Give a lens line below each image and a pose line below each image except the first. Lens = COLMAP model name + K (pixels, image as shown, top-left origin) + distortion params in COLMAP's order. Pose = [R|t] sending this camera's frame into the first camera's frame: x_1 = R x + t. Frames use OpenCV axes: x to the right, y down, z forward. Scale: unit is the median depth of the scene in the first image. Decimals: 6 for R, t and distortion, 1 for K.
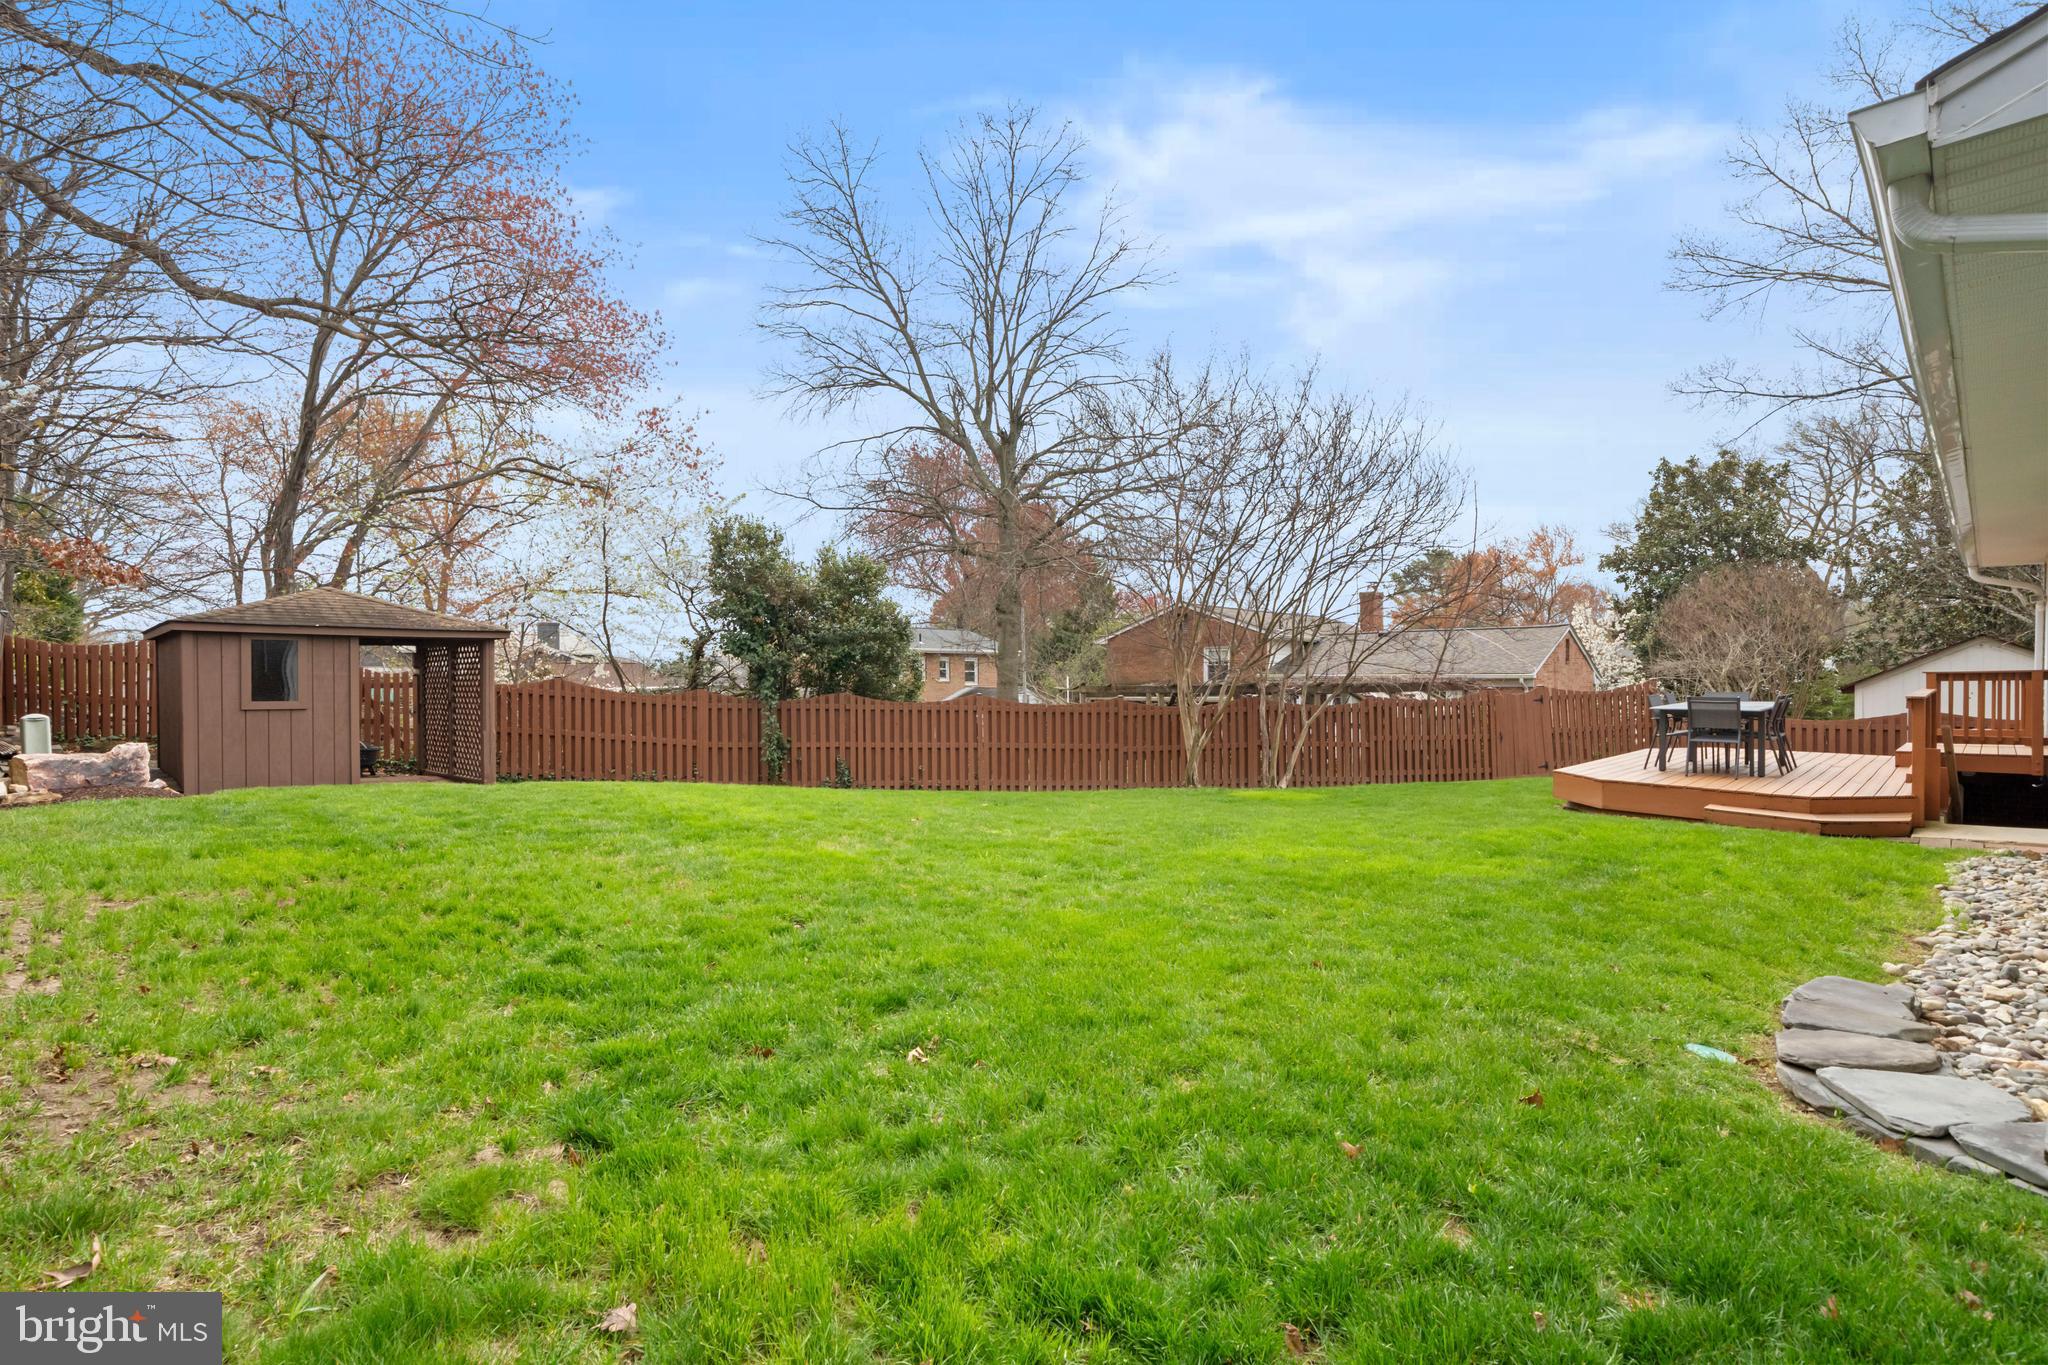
lens RADIAL K [[916.4, 0, 1024.0], [0, 916.4, 682.5], [0, 0, 1]] dist [0.000113, 0.000061]
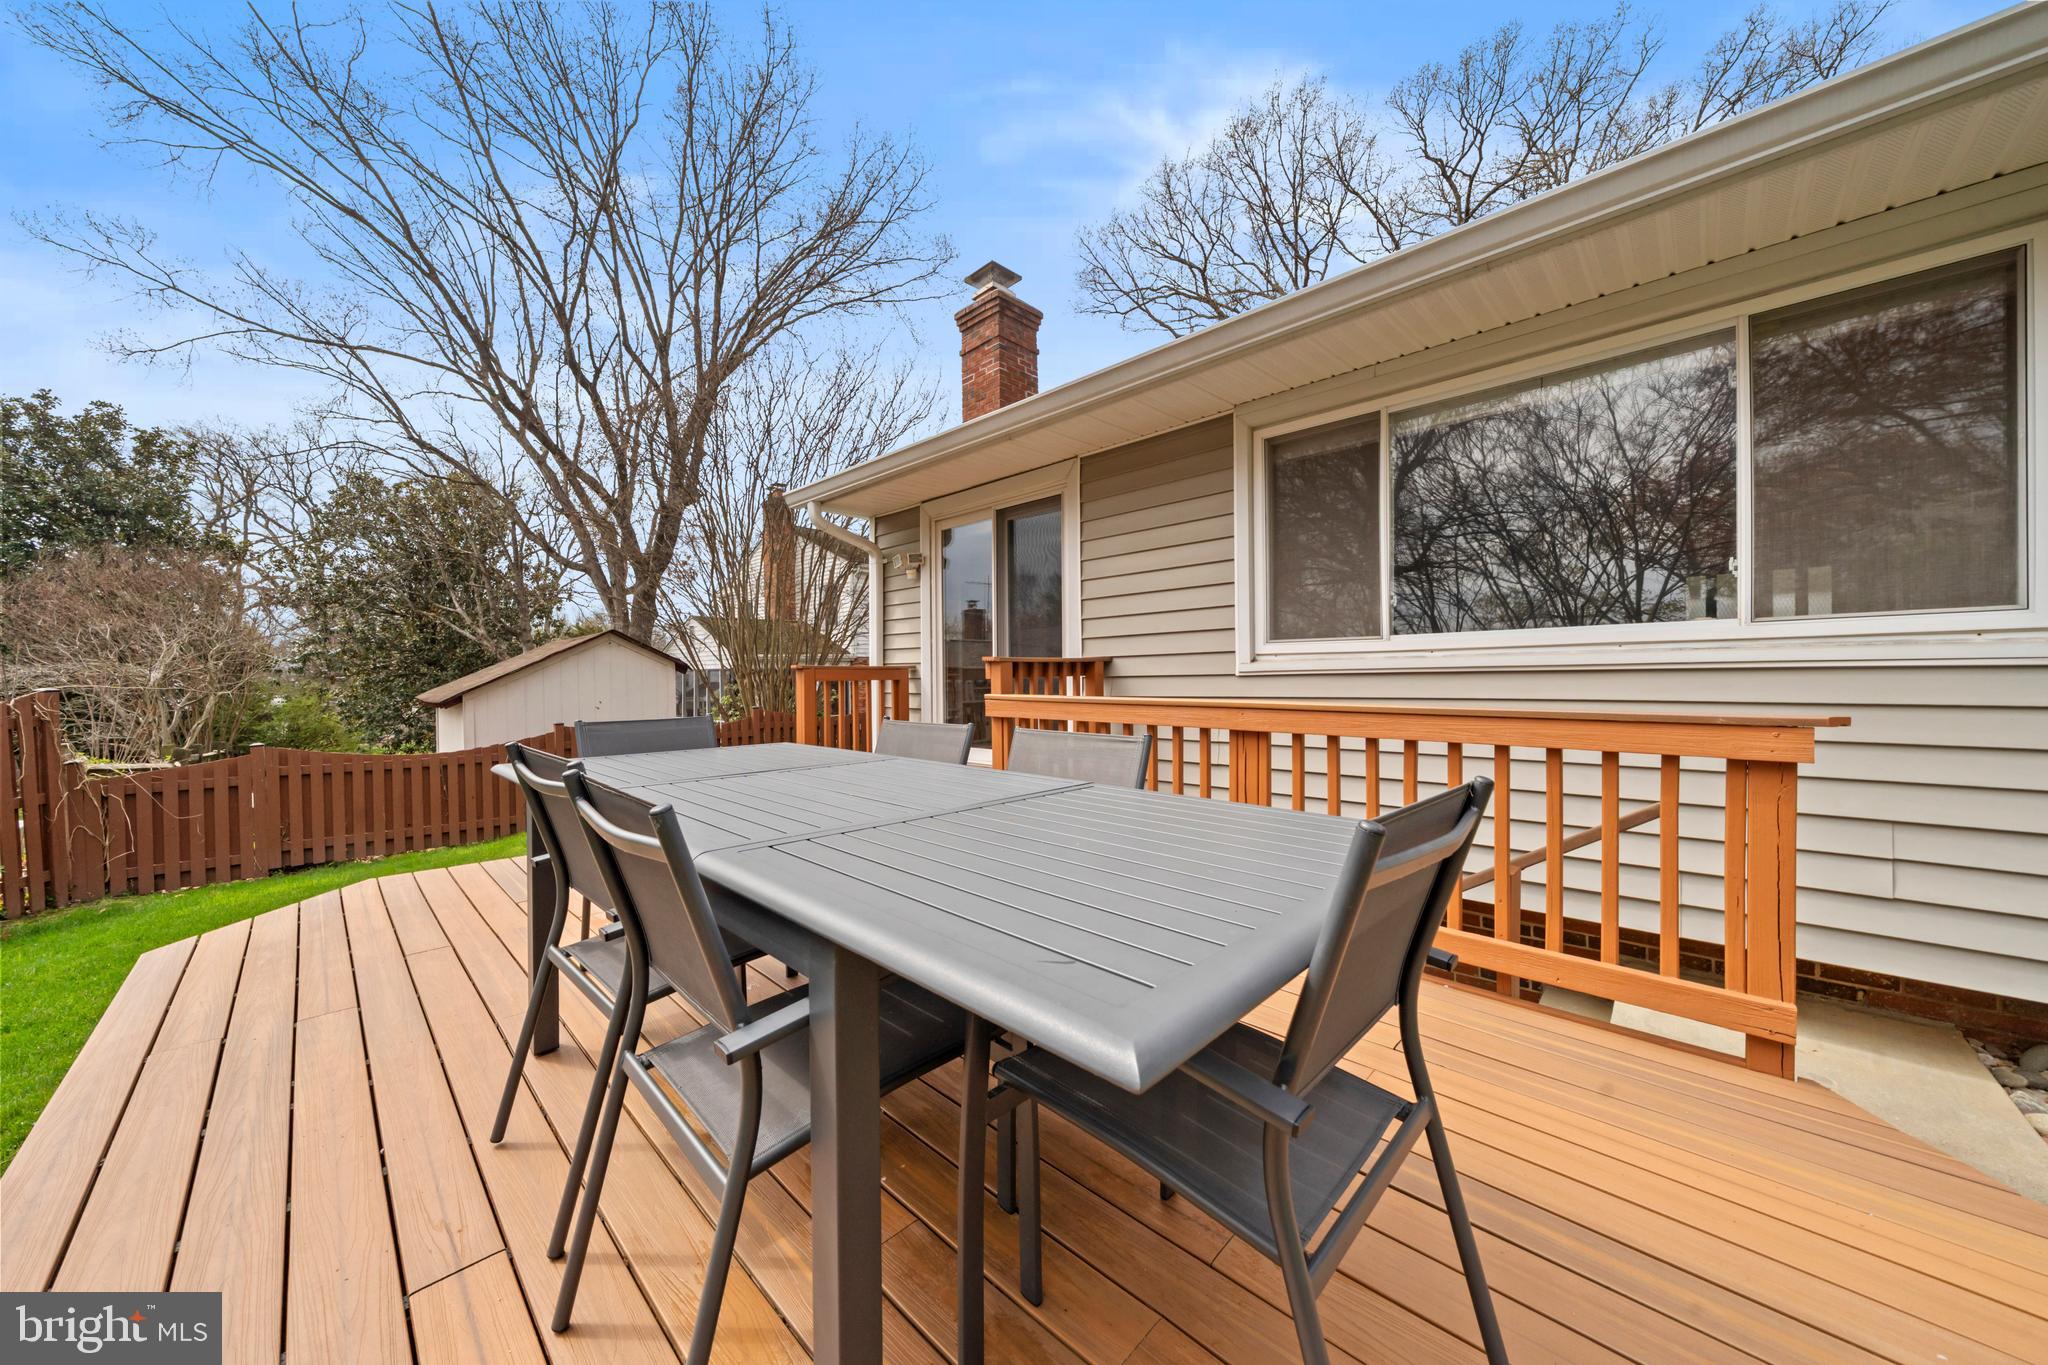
lens RADIAL K [[697.9, 0, 1024.0], [0, 697.9, 682.5], [0, 0, 1]] dist [-0.000303, 0.000006]
pose [[-0.023645, 0.002247, 0.999718, 0.146202], [0.009844, 0.999950, -0.002015, -0.002302], [-0.999672, 0.009794, -0.023666, 0.224042]]
